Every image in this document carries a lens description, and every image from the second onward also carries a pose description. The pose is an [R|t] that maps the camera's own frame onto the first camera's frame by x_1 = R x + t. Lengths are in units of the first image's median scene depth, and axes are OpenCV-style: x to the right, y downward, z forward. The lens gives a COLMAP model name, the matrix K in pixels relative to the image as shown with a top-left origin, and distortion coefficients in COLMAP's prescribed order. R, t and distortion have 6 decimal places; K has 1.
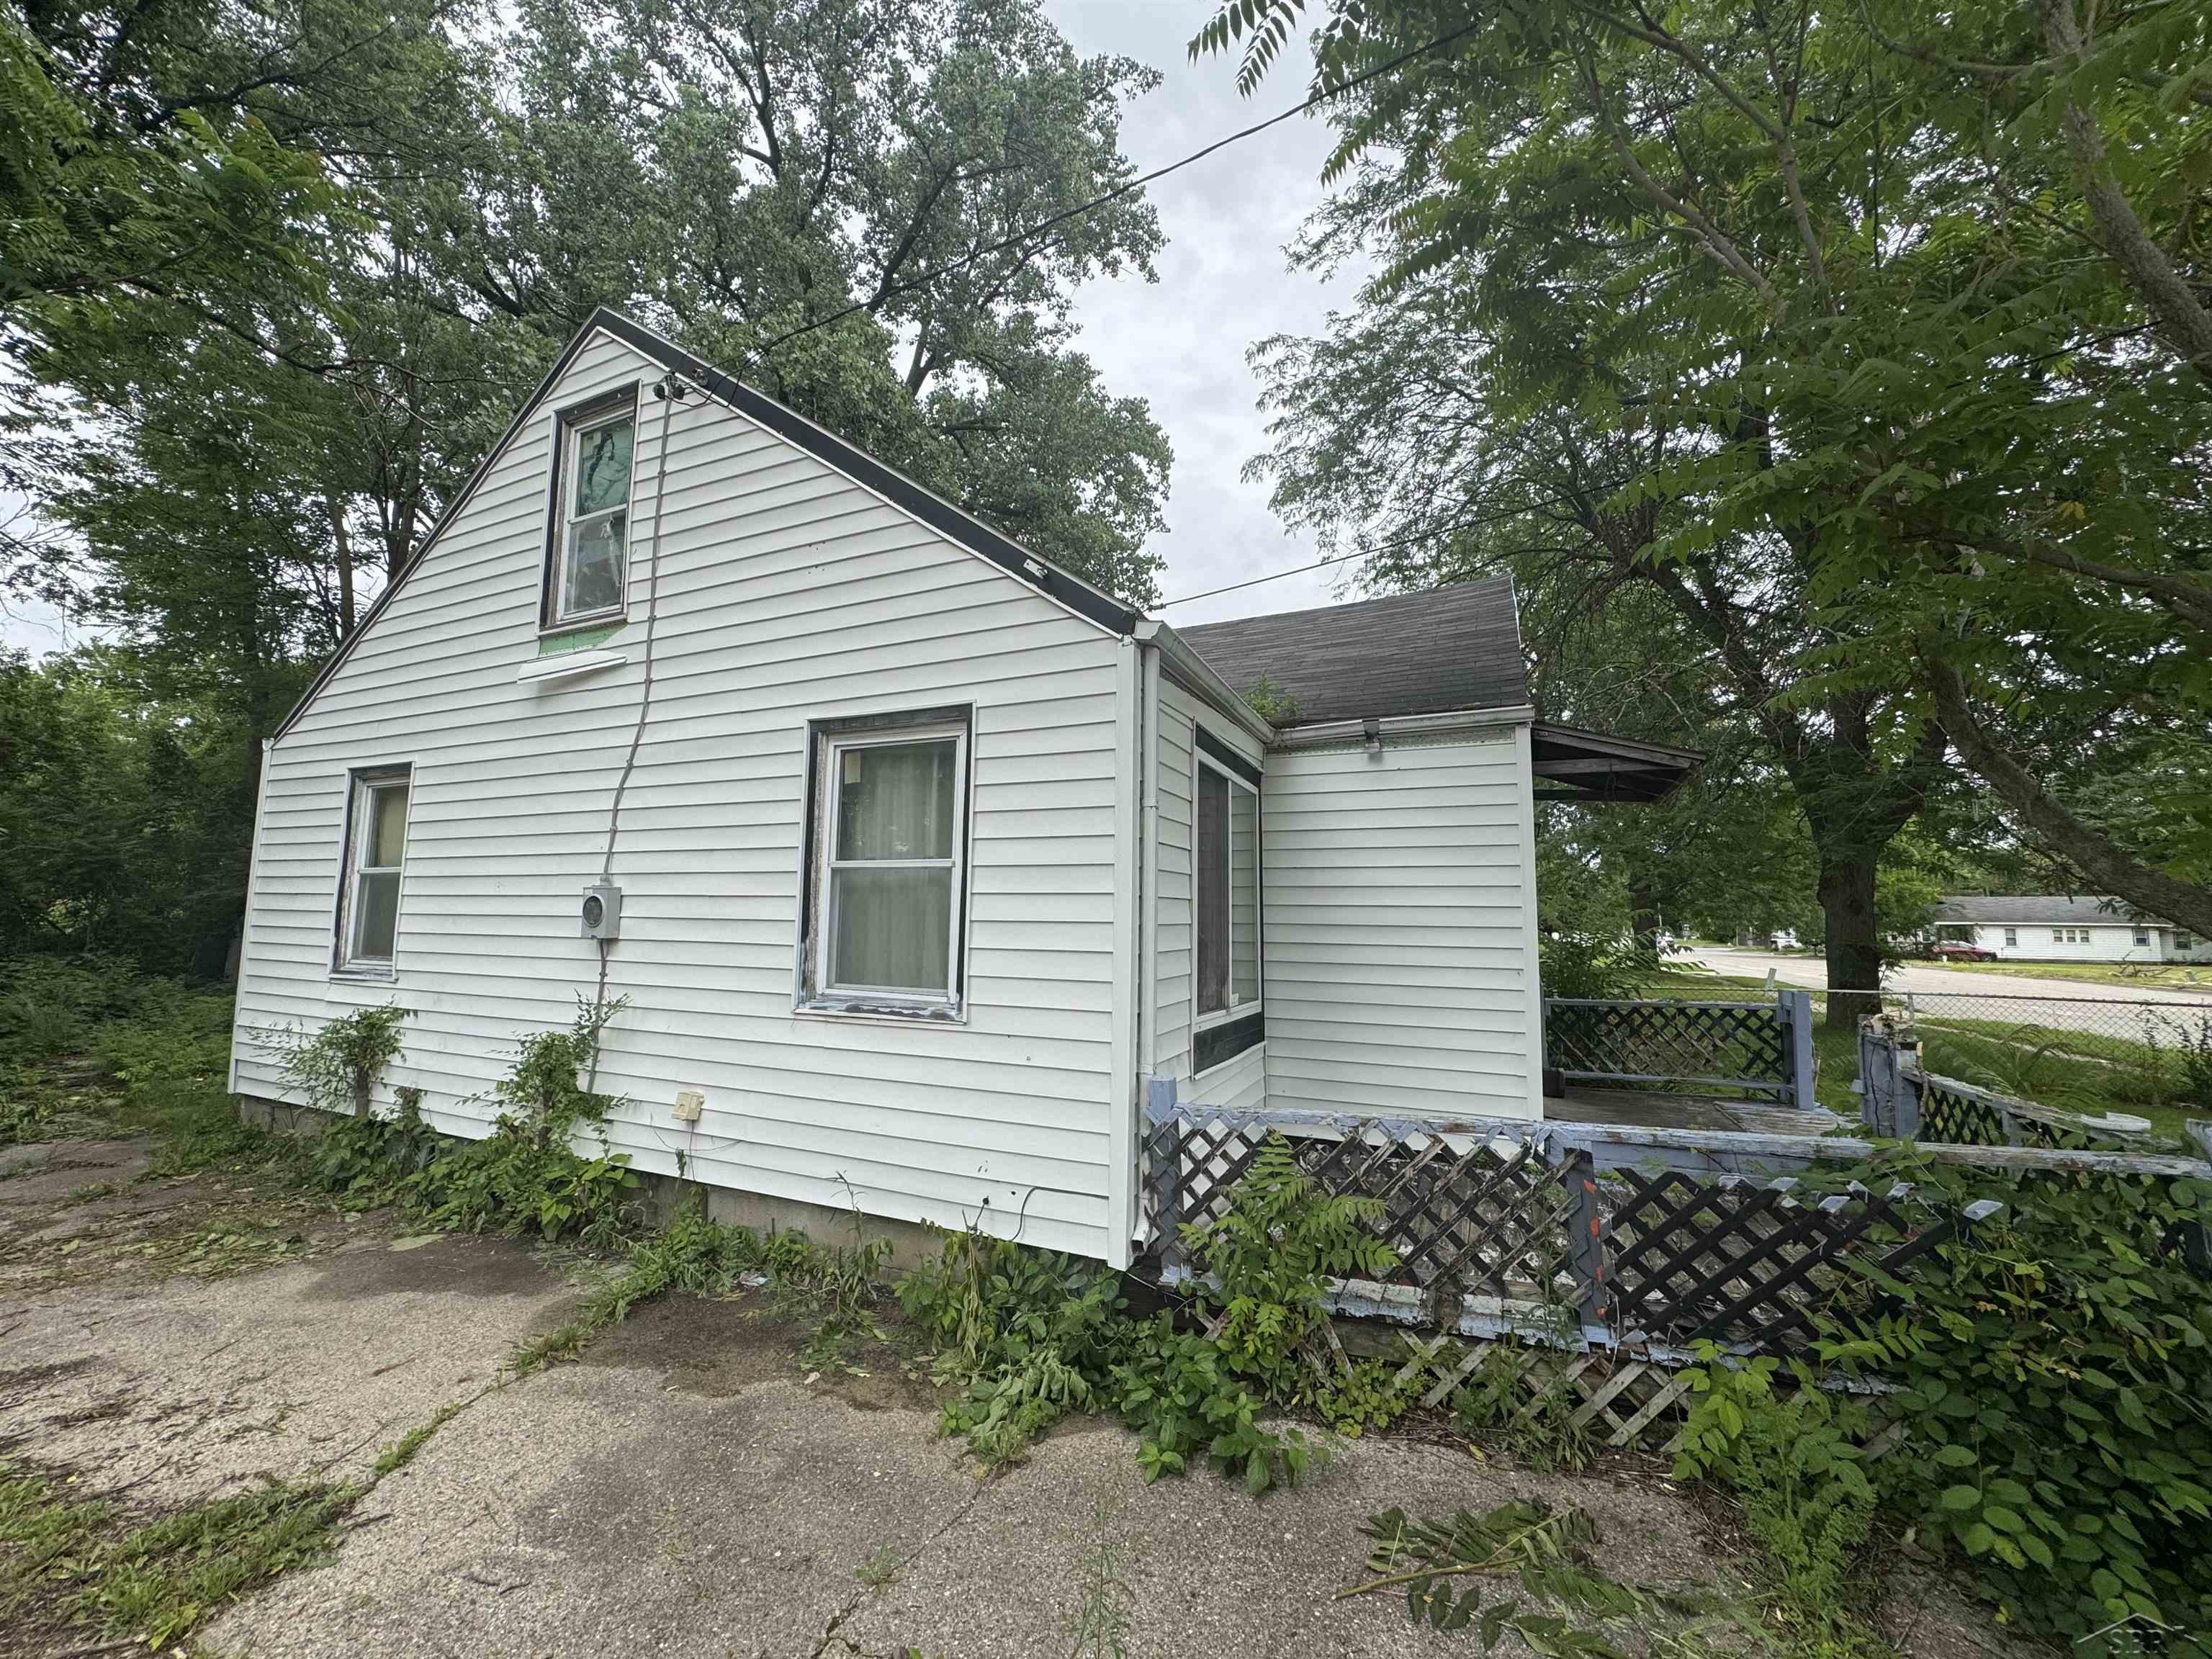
lens RADIAL K [[875.5, 0, 1101.5], [0, 875.5, 836.0], [0, 0, 1]] dist [-0.000050, 0.000616]
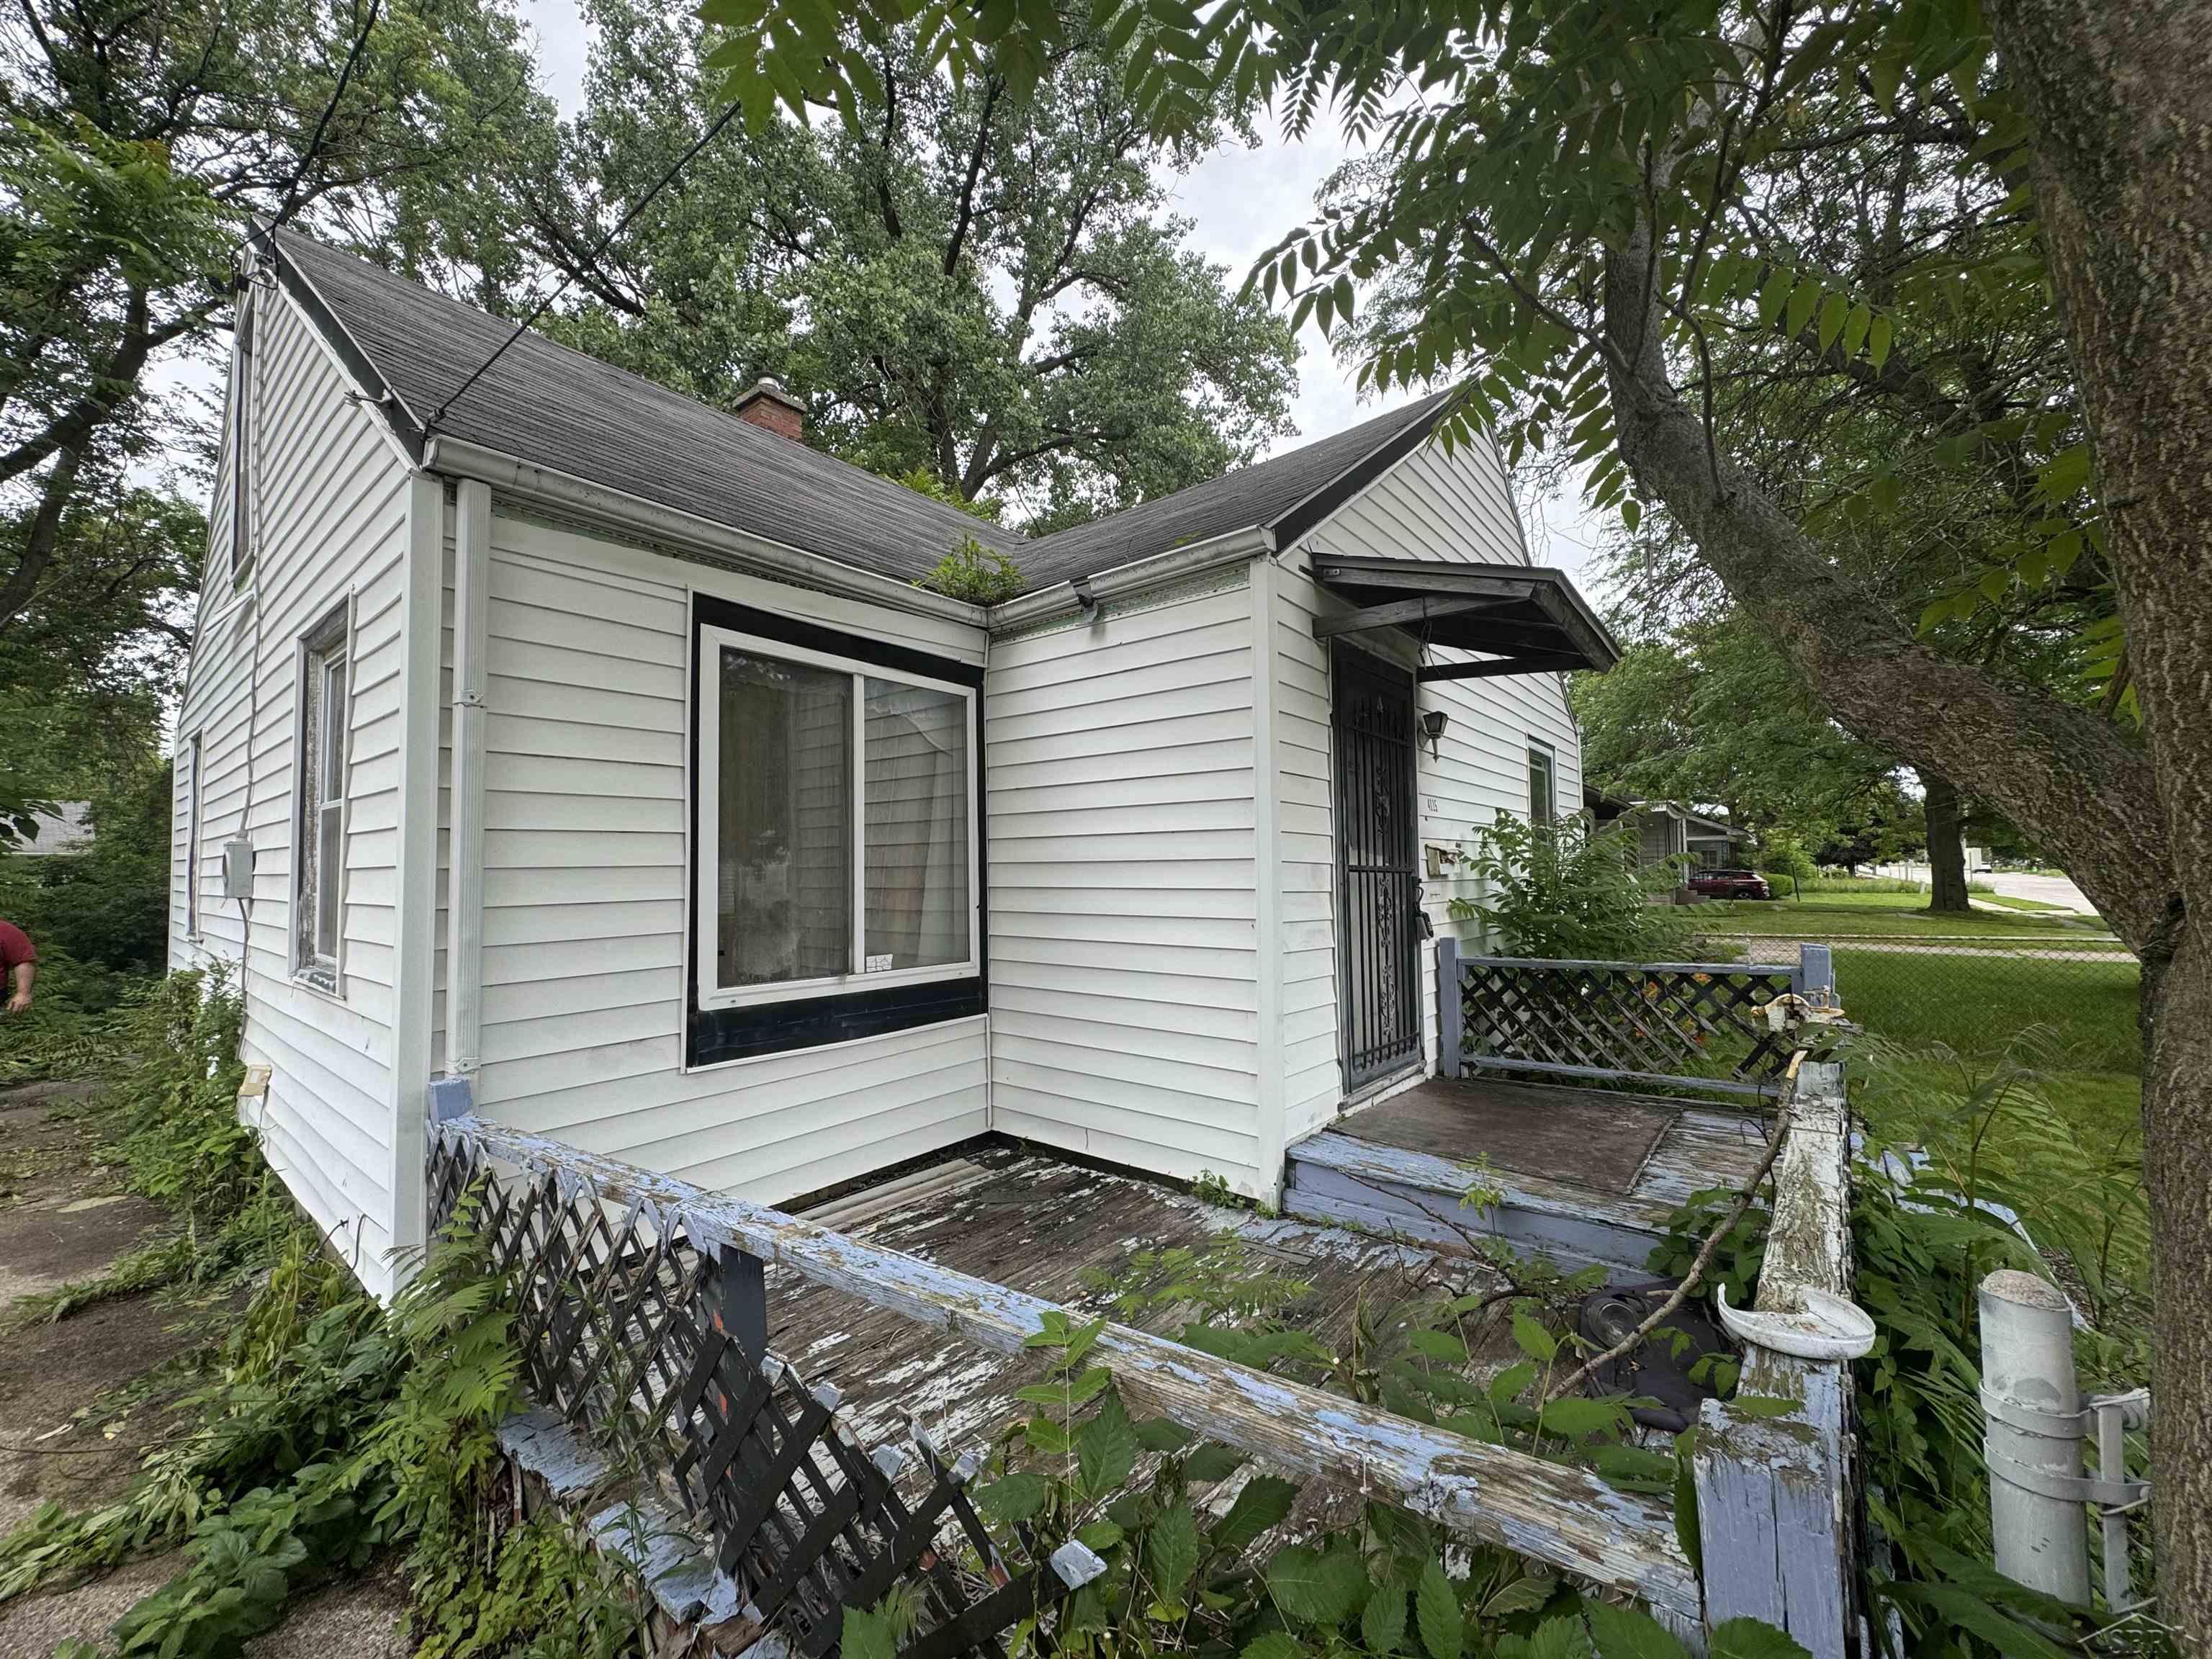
lens RADIAL K [[875.5, 0, 1103.7], [0, 875.5, 833.7], [0, 0, 1]] dist [-0.000050, 0.000616]
pose [[0.966812, -0.035889, -0.252954, 0.430536], [0.049818, 0.997562, 0.048874, 0.037026], [0.250583, -0.059854, 0.966243, 0.250789]]
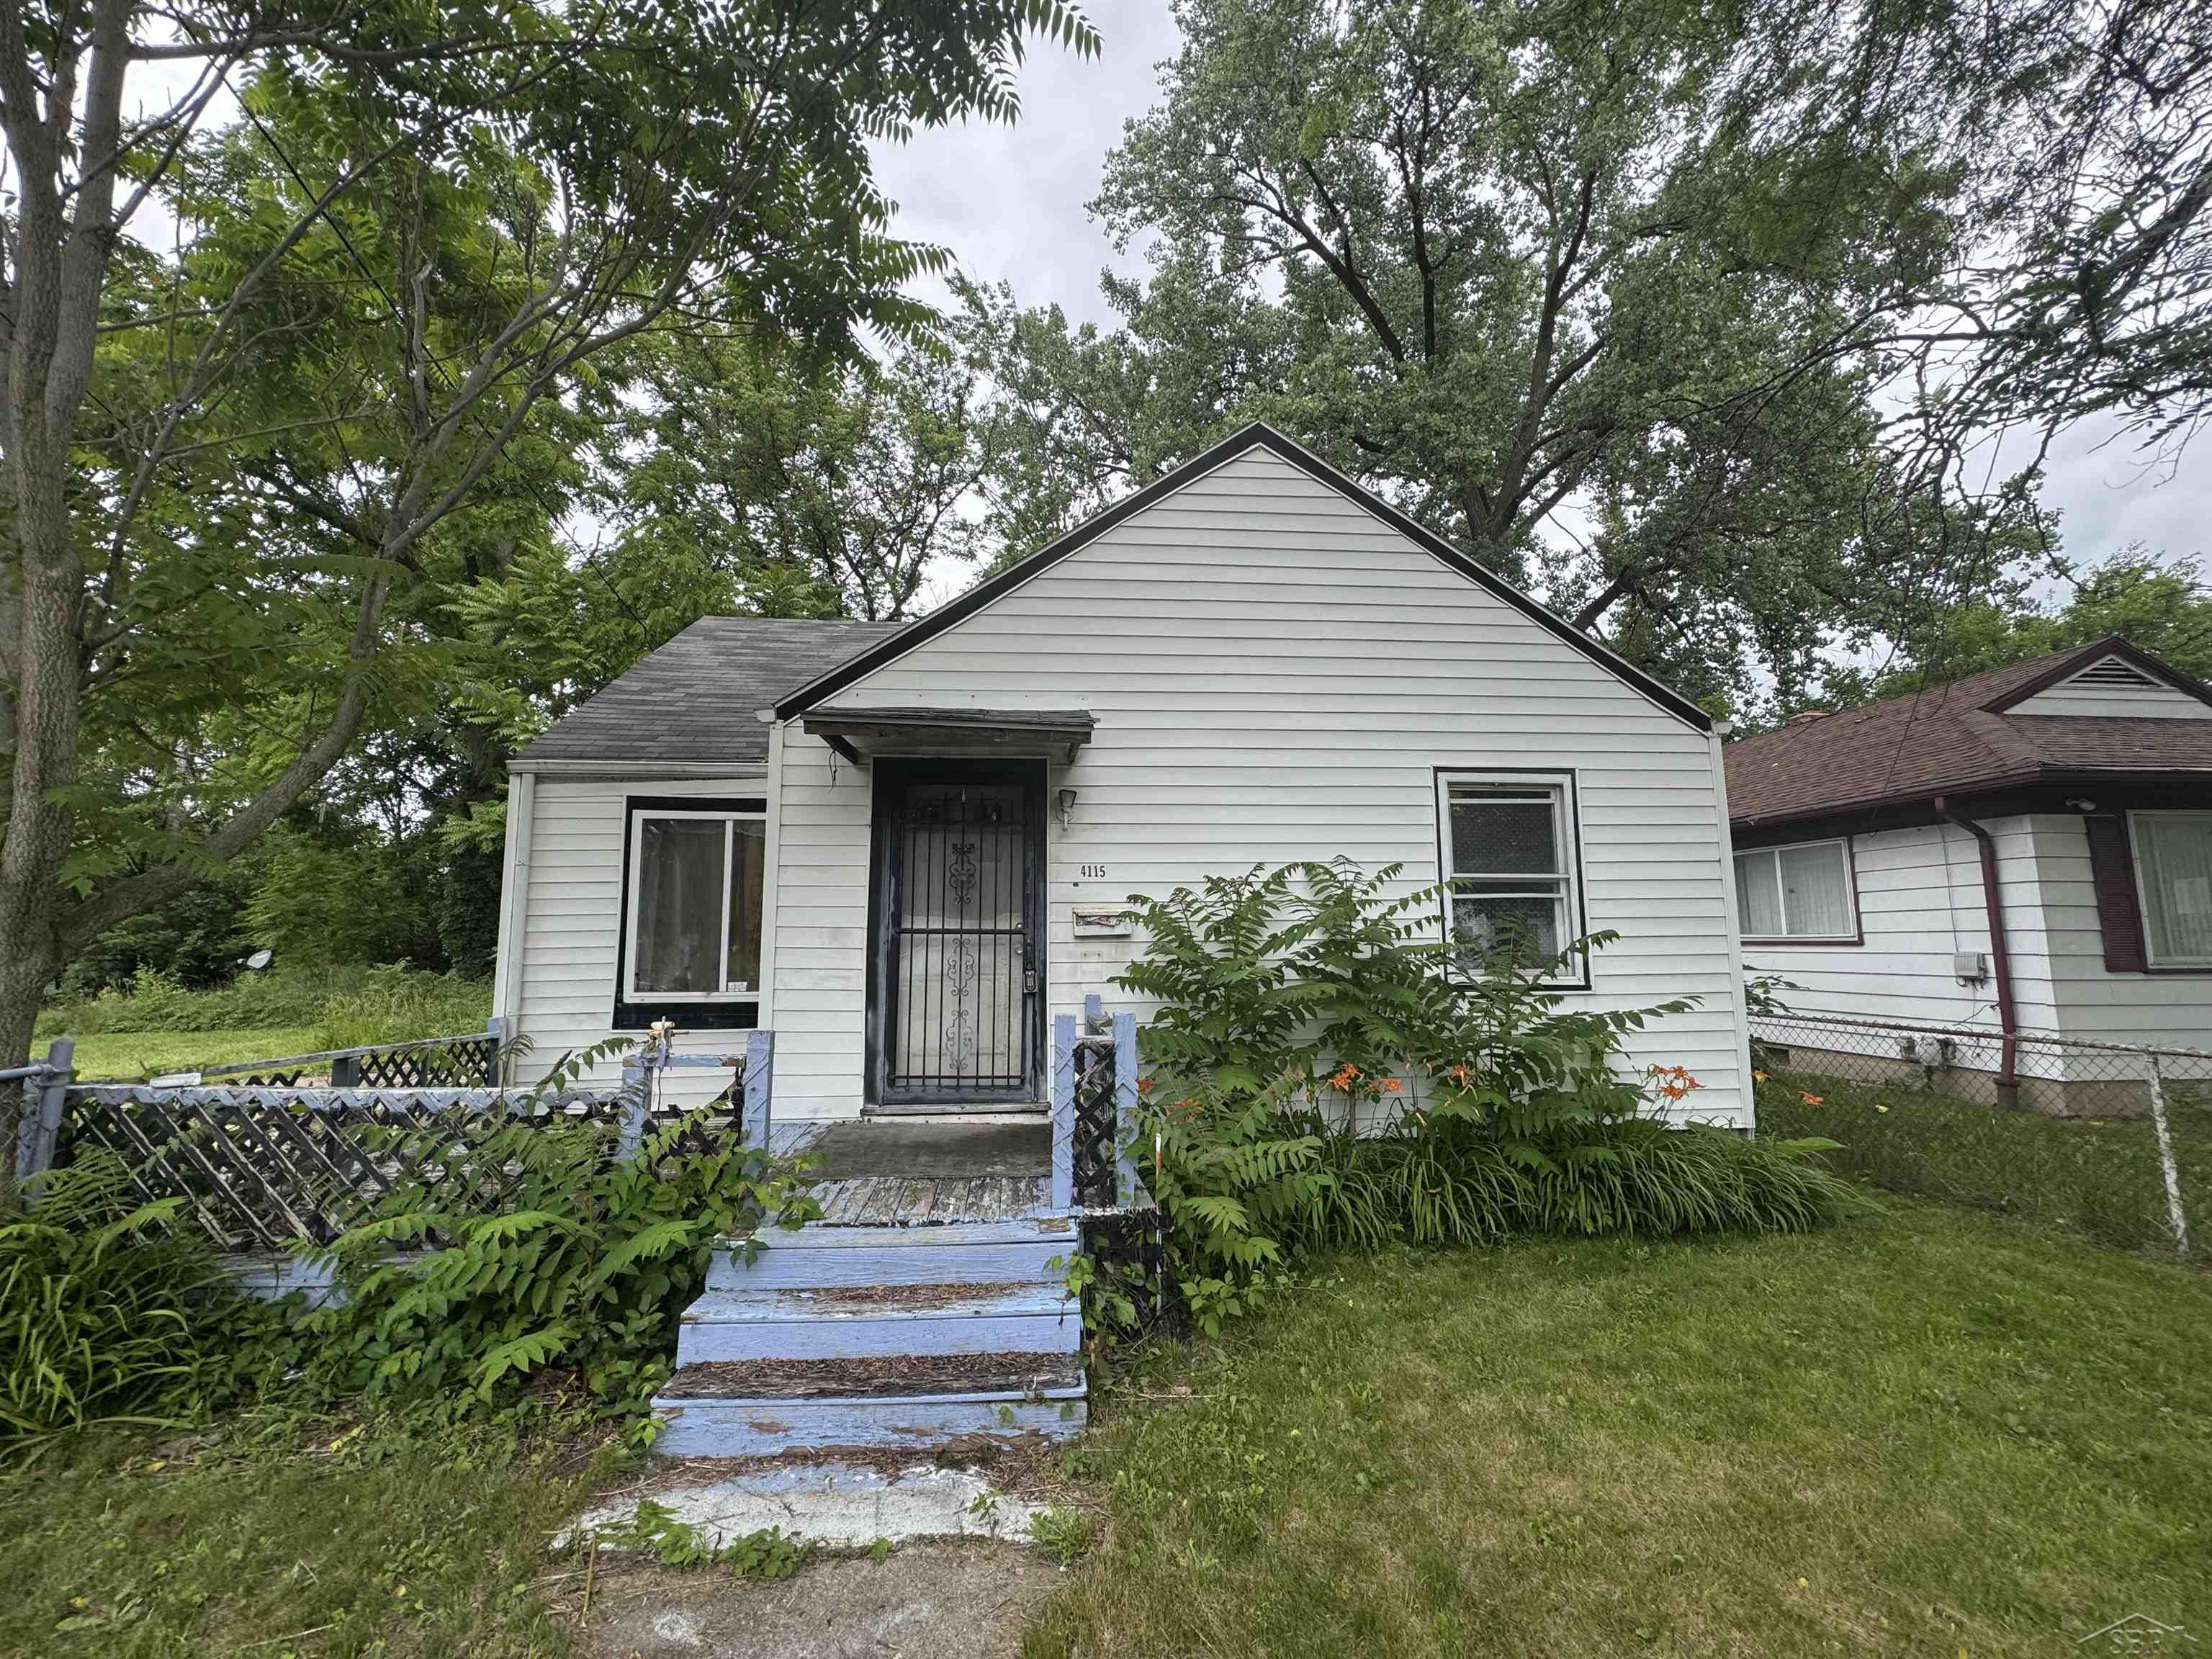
lens RADIAL K [[875.5, 0, 1109.9], [0, 875.5, 830.8], [0, 0, 1]] dist [-0.000050, 0.000616]
pose [[0.474046, -0.126133, -0.871419, 1.261271], [0.101132, 0.990936, -0.088418, 0.102126], [0.874673, -0.046214, 0.482506, 0.690880]]
